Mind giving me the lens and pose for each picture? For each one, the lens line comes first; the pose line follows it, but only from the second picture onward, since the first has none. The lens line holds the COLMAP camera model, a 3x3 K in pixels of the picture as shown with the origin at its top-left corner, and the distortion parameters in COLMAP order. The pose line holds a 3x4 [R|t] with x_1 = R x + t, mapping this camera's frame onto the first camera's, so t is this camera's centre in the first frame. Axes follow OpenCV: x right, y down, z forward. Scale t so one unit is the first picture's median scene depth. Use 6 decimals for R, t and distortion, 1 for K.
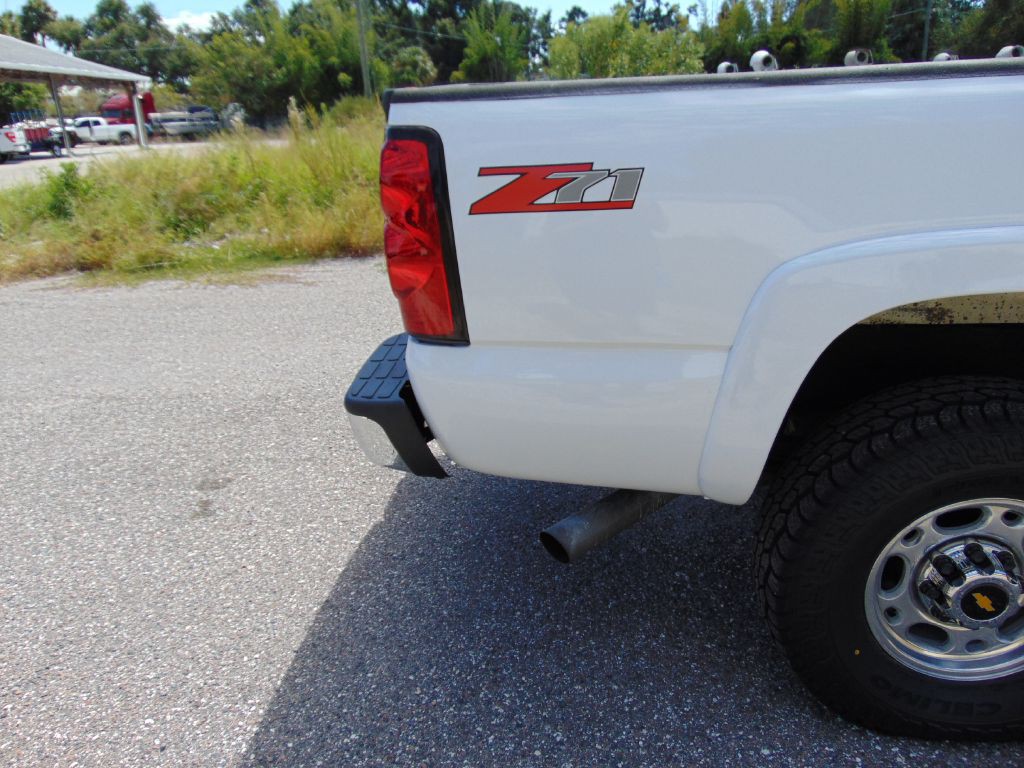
lens RADIAL K [[760.1, 0, 512.0], [0, 760.1, 384.0], [0, 0, 1]] dist [-0.013847, 0.035324]
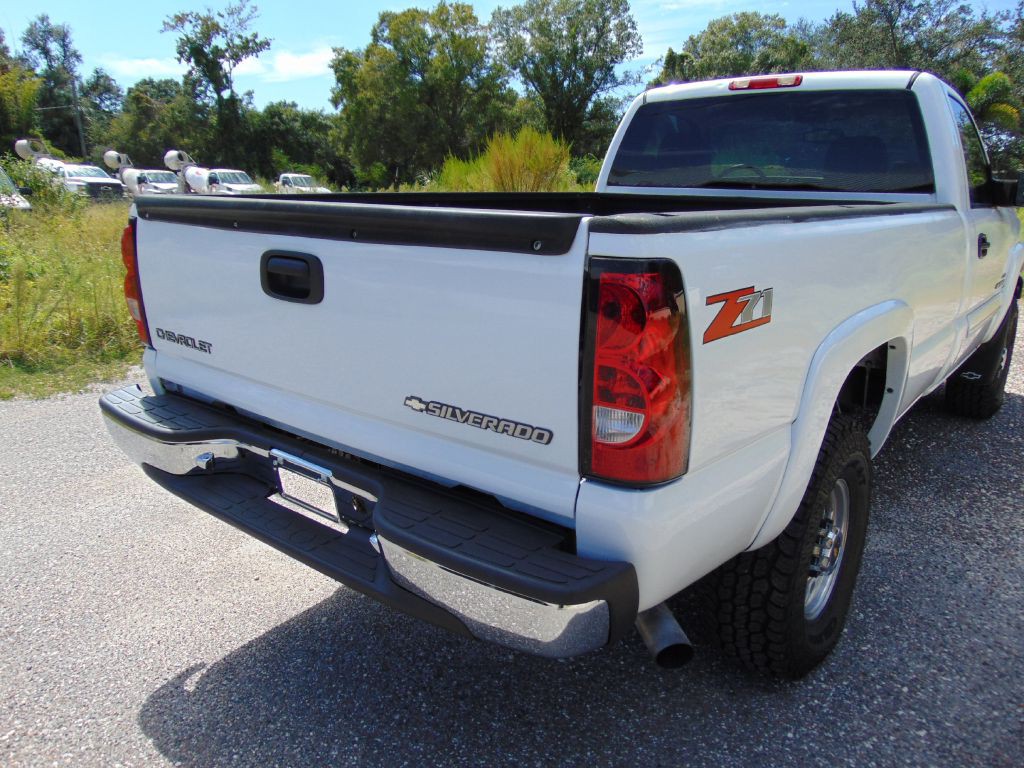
lens RADIAL K [[760.1, 0, 512.0], [0, 760.1, 384.0], [0, 0, 1]] dist [-0.013847, 0.035324]
pose [[0.556211, -0.164152, 0.814667, -0.840923], [0.252556, 0.967321, 0.022479, -0.215270], [-0.791735, 0.193246, 0.579493, 0.531032]]
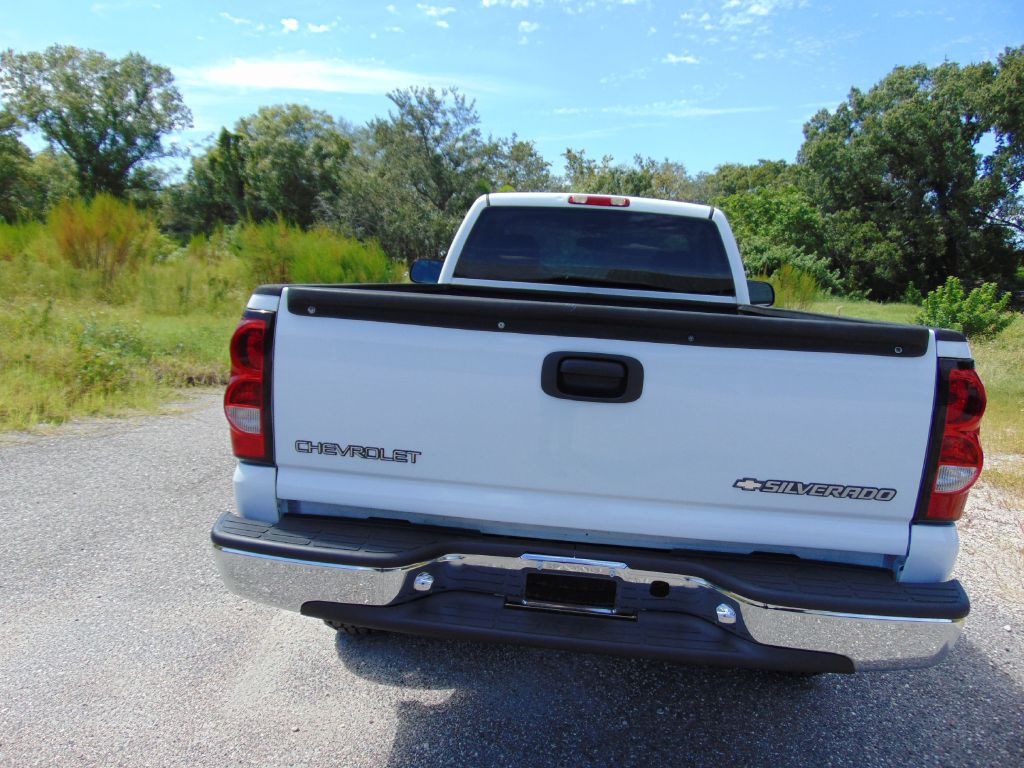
lens RADIAL K [[760.1, 0, 512.0], [0, 760.1, 384.0], [0, 0, 1]] dist [-0.013847, 0.035324]
pose [[0.007431, -0.094849, 0.995464, -1.216446], [0.289697, 0.953005, 0.088641, -0.537983], [-0.957090, 0.287724, 0.034559, 1.444682]]
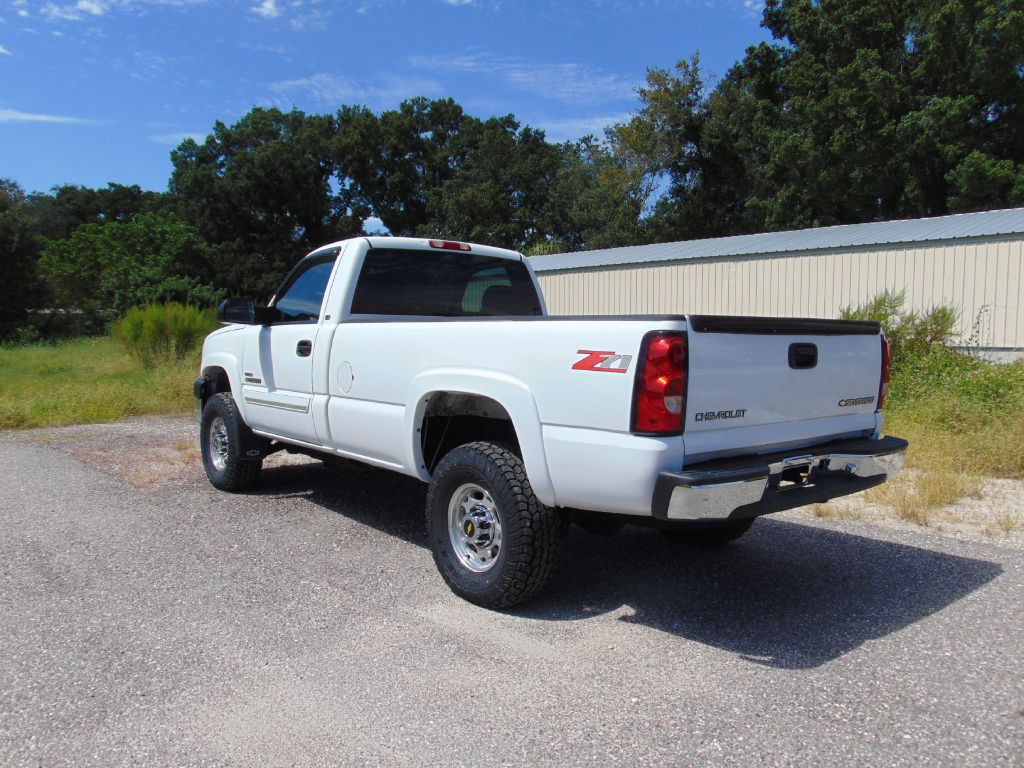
lens RADIAL K [[803.9, 0, 512.8], [0, 803.9, 381.5], [0, 0, 1]] dist [-0.050766, 0.069216]
pose [[-0.704744, -0.005762, 0.709438, -1.102494], [0.268110, 0.923650, 0.273839, -1.157336], [-0.656850, 0.383194, -0.649392, 3.324776]]
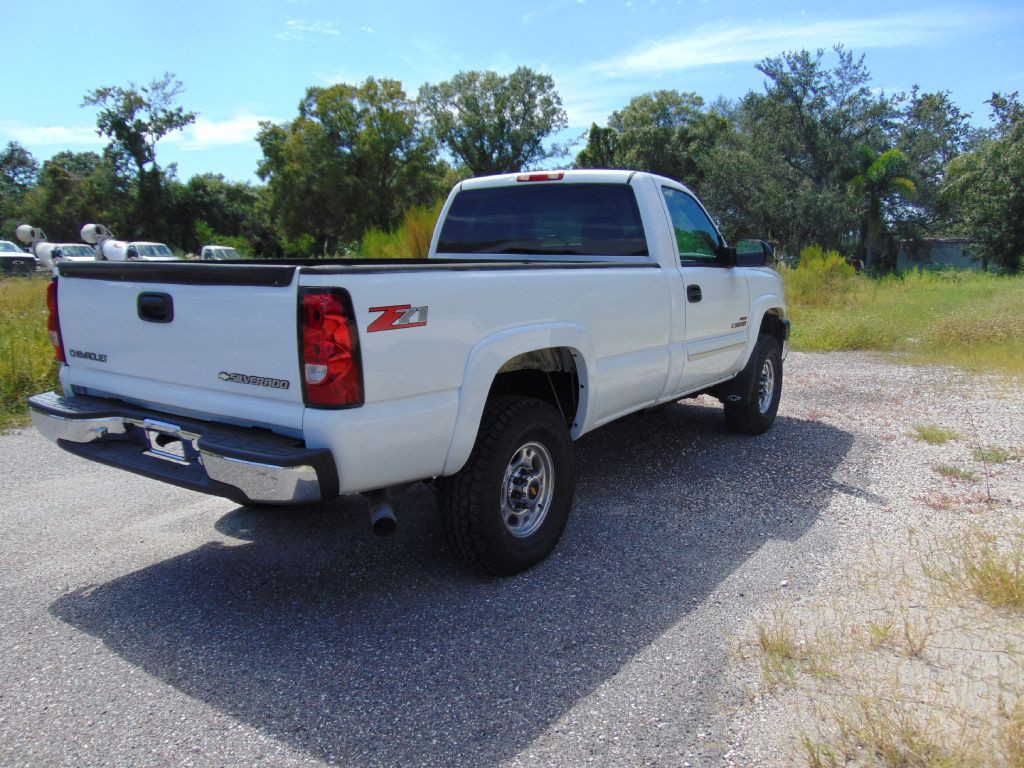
lens RADIAL K [[803.9, 0, 512.8], [0, 803.9, 381.5], [0, 0, 1]] dist [-0.050766, 0.069216]
pose [[0.492356, -0.093116, 0.865399, -1.334202], [0.276928, 0.959354, -0.054328, 0.082696], [-0.825165, 0.266402, 0.498130, -0.203739]]
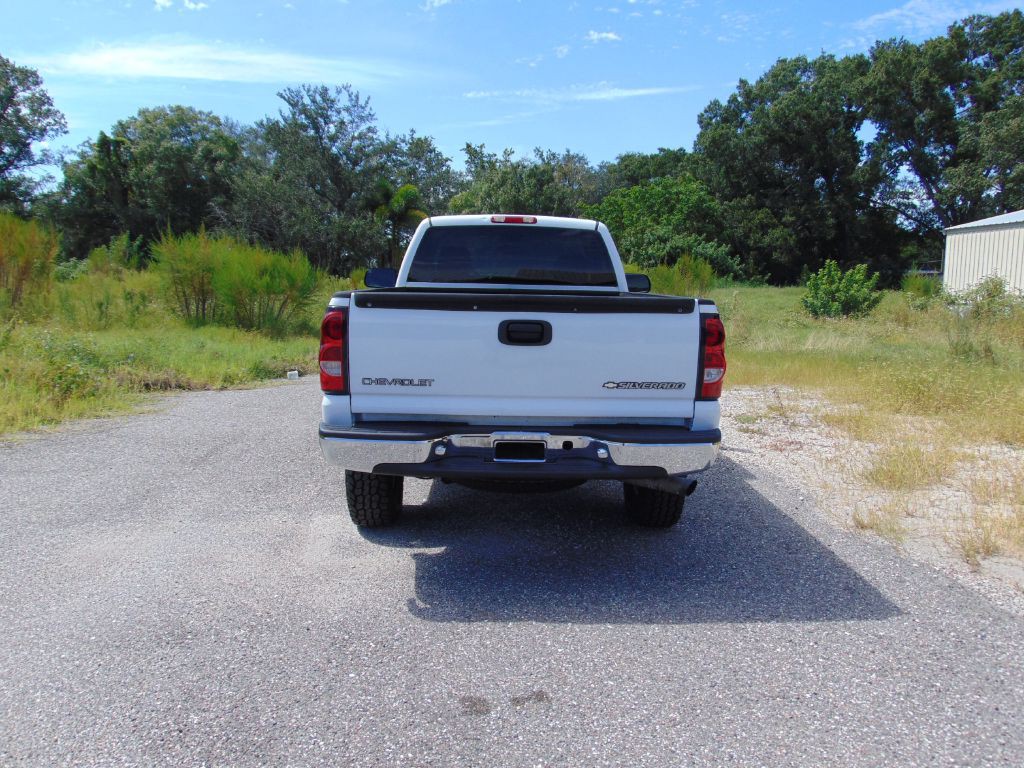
lens RADIAL K [[803.9, 0, 512.8], [0, 803.9, 381.5], [0, 0, 1]] dist [-0.050766, 0.069216]
pose [[-0.111862, -0.084695, 0.990108, -2.295203], [0.333907, 0.935225, 0.117725, -0.561135], [-0.935945, 0.343773, -0.076336, 1.613762]]
